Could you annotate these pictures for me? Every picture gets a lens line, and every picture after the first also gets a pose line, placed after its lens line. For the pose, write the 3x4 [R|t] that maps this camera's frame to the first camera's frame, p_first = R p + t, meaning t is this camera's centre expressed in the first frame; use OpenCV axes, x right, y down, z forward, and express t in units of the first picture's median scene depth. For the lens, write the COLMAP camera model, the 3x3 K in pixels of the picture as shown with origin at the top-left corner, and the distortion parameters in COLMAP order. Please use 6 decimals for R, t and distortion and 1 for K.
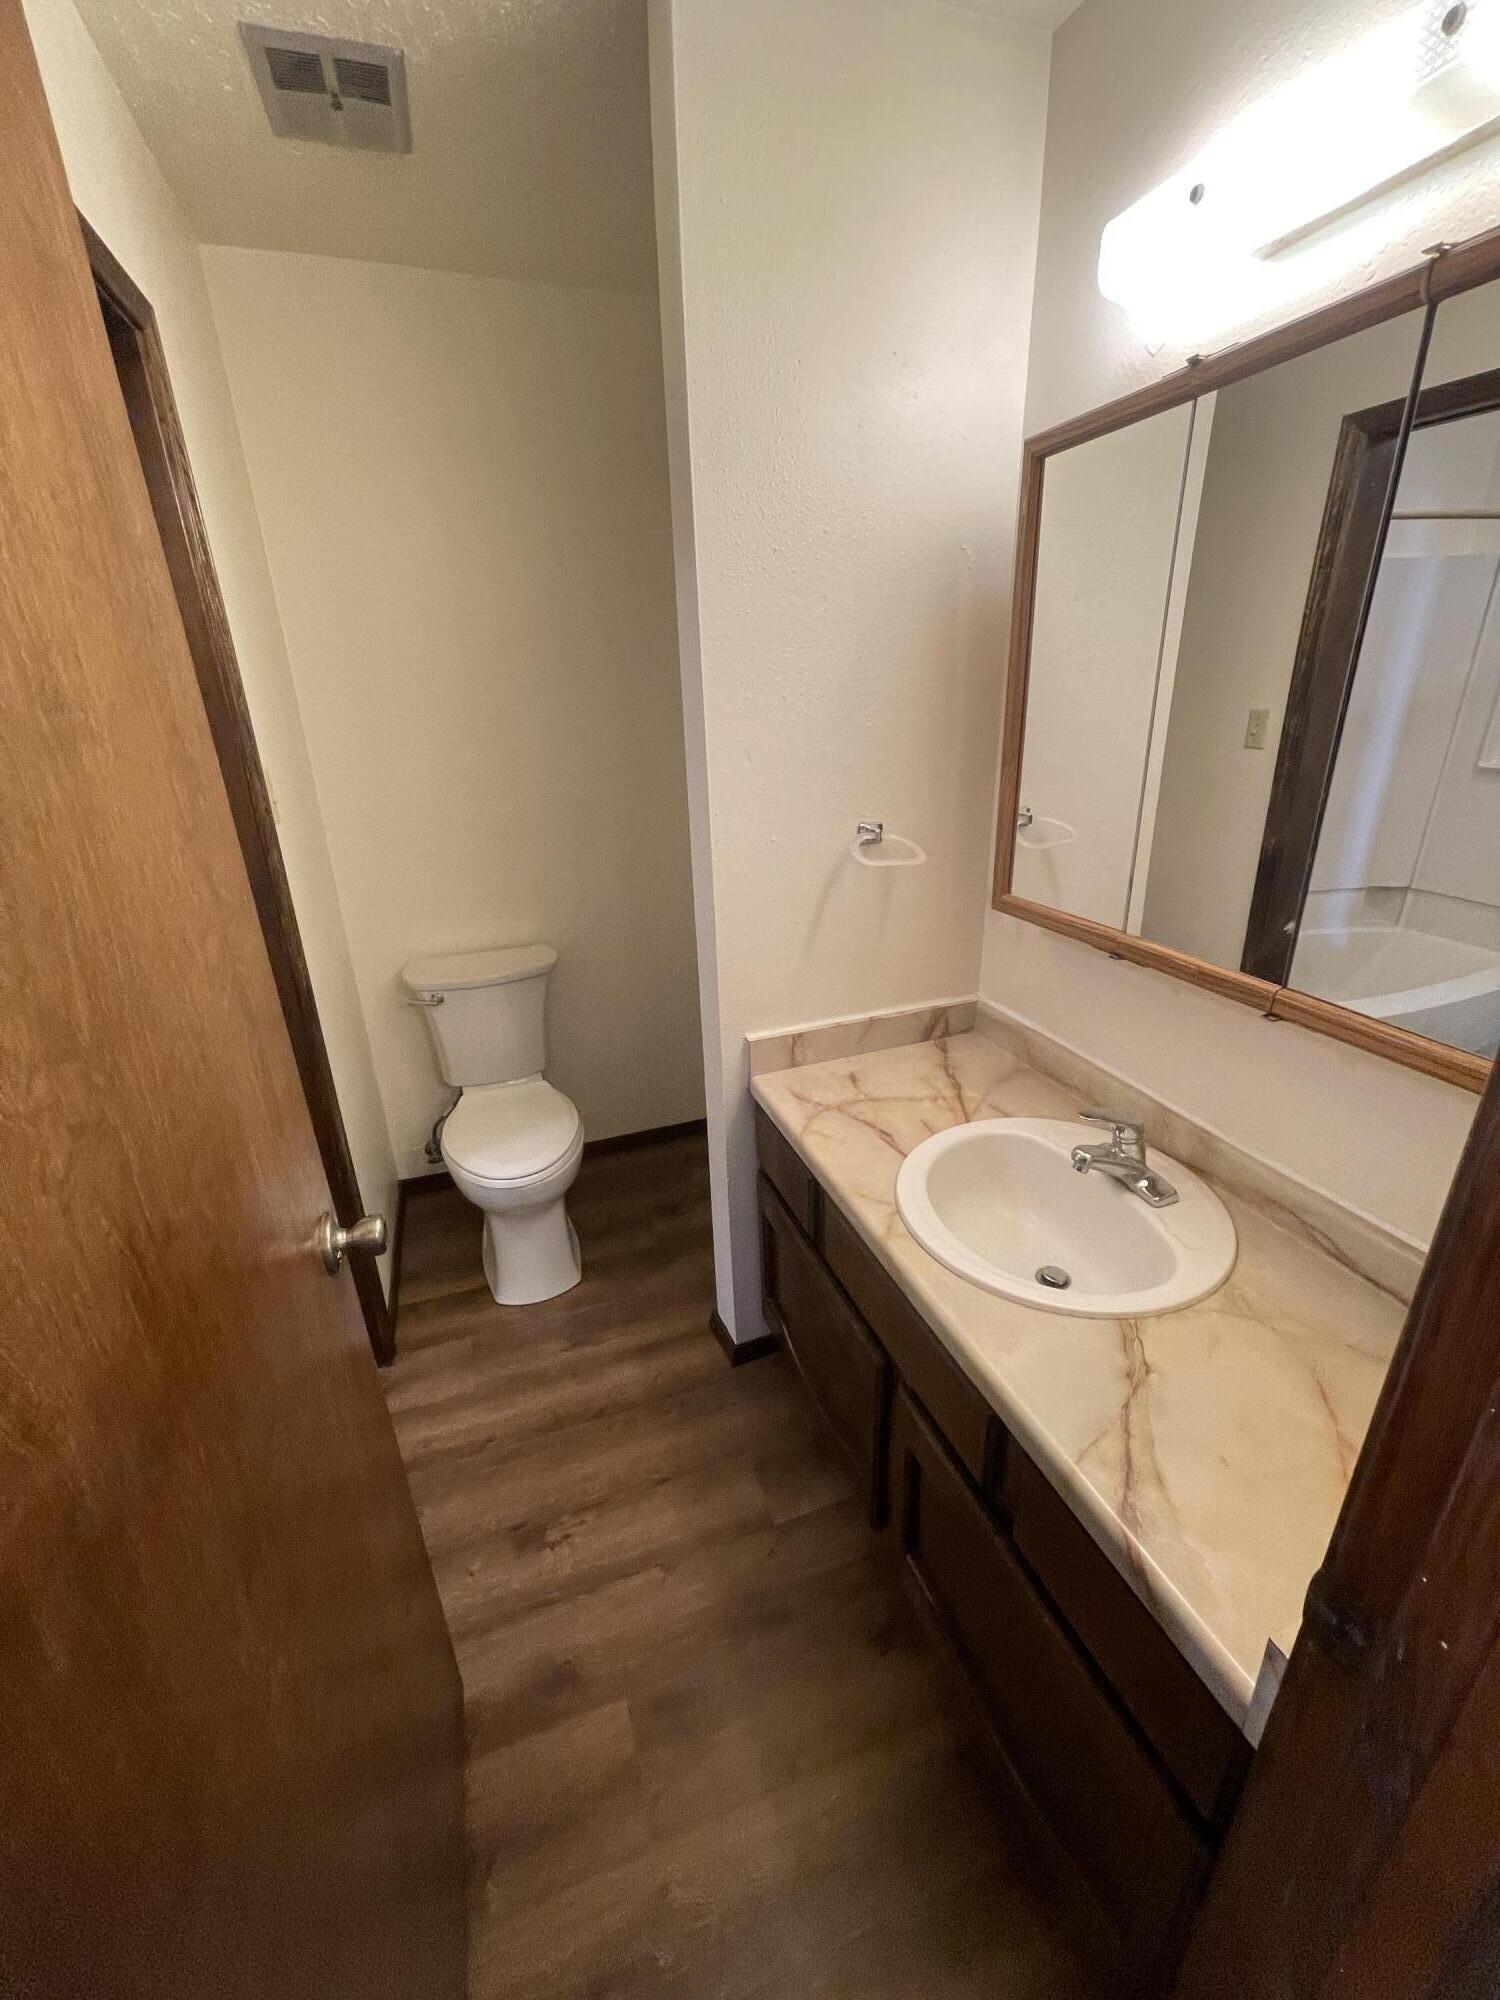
lens RADIAL K [[810.1, 0, 757.1], [0, 810.1, 1002.4], [0, 0, 1]] dist [-0.001554, 0.000173]
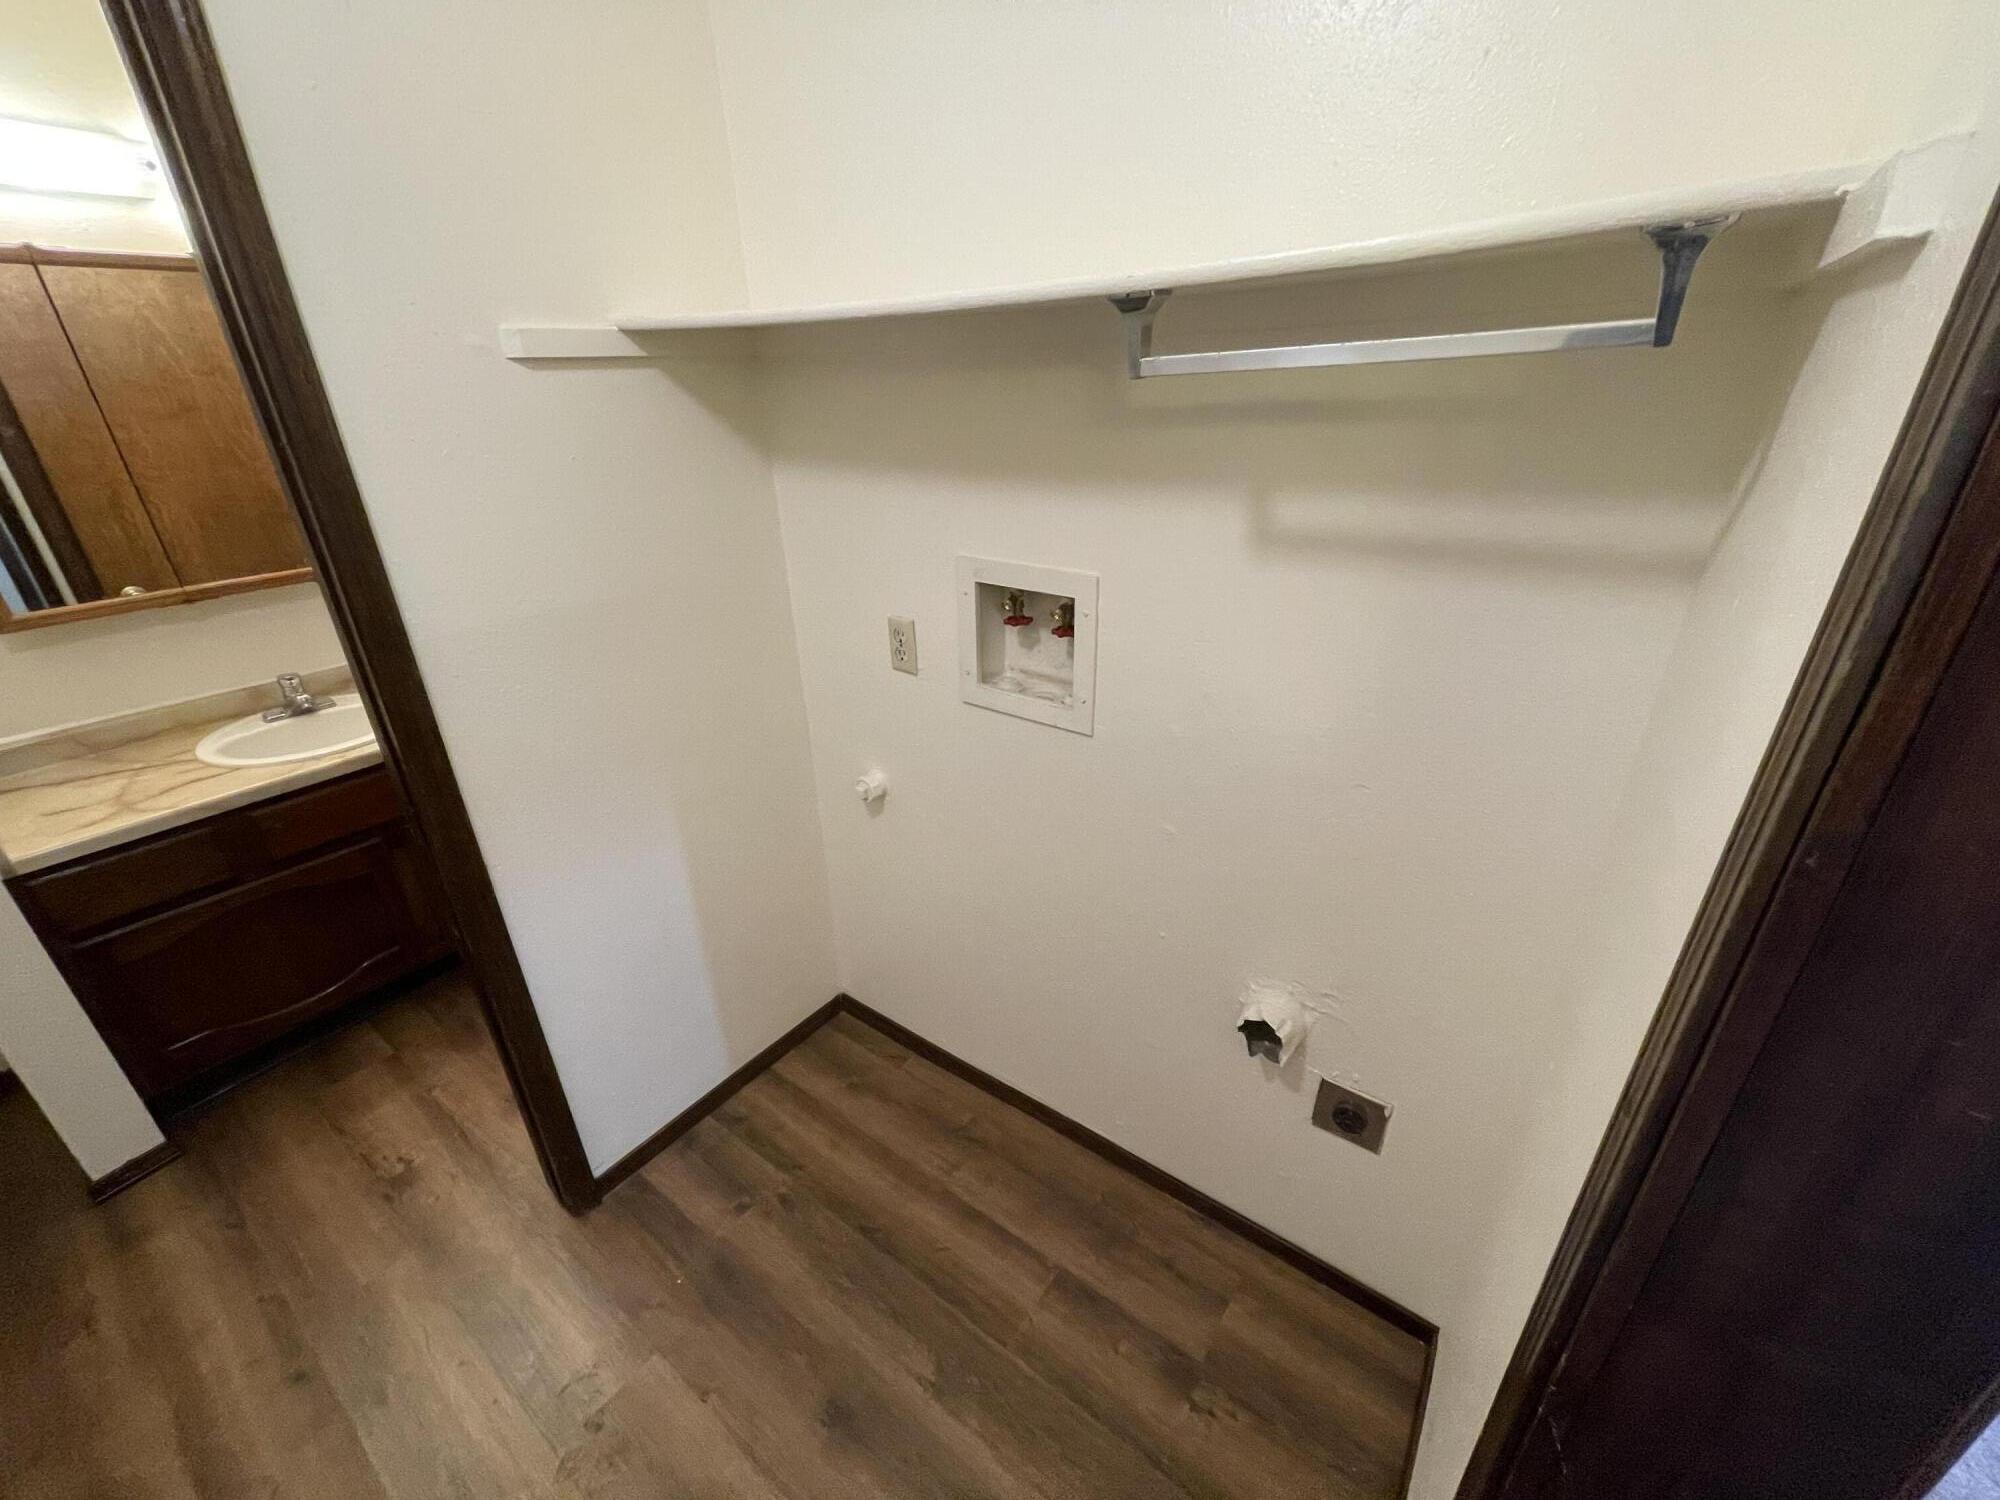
lens RADIAL K [[810.1, 0, 1011.4], [0, 810.1, 748.8], [0, 0, 1]] dist [-0.001554, 0.000173]
pose [[-0.564576, -0.306608, 0.766319, -1.496577], [0.336017, 0.762642, 0.552693, -0.147624], [-0.753887, 0.569534, -0.327544, 0.390199]]
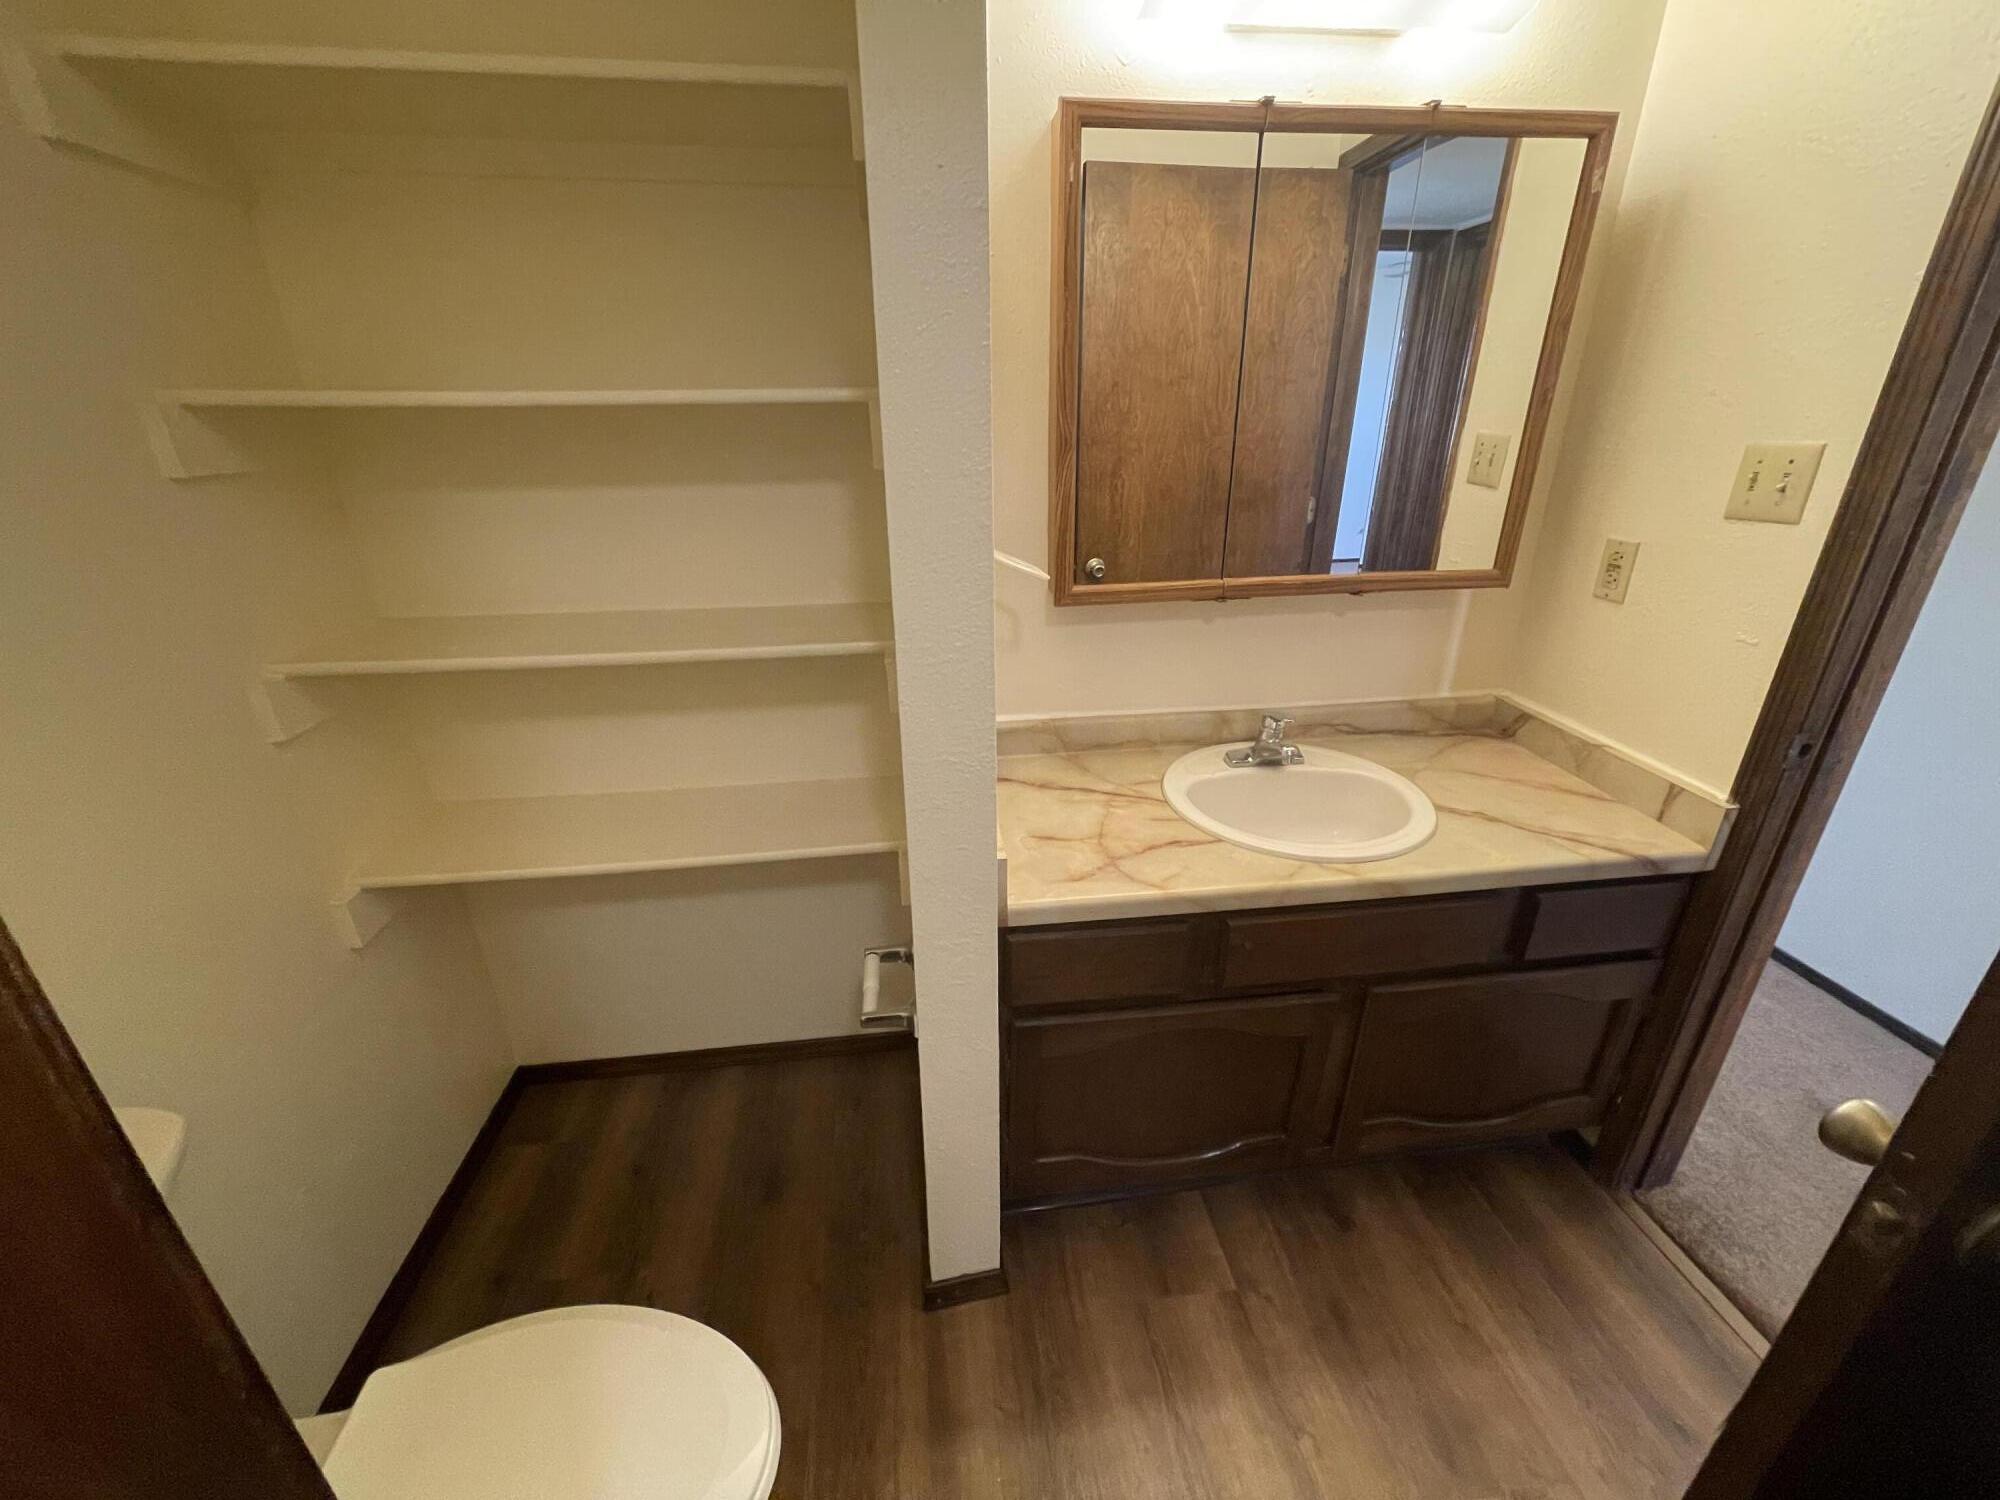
lens RADIAL K [[810.1, 0, 996.3], [0, 810.1, 755.9], [0, 0, 1]] dist [-0.001554, 0.000173]
pose [[0.215403, -0.354712, 0.909825, -0.682798], [0.357515, 0.895656, 0.264546, -0.242768], [-0.908727, 0.268292, 0.319742, 0.822790]]
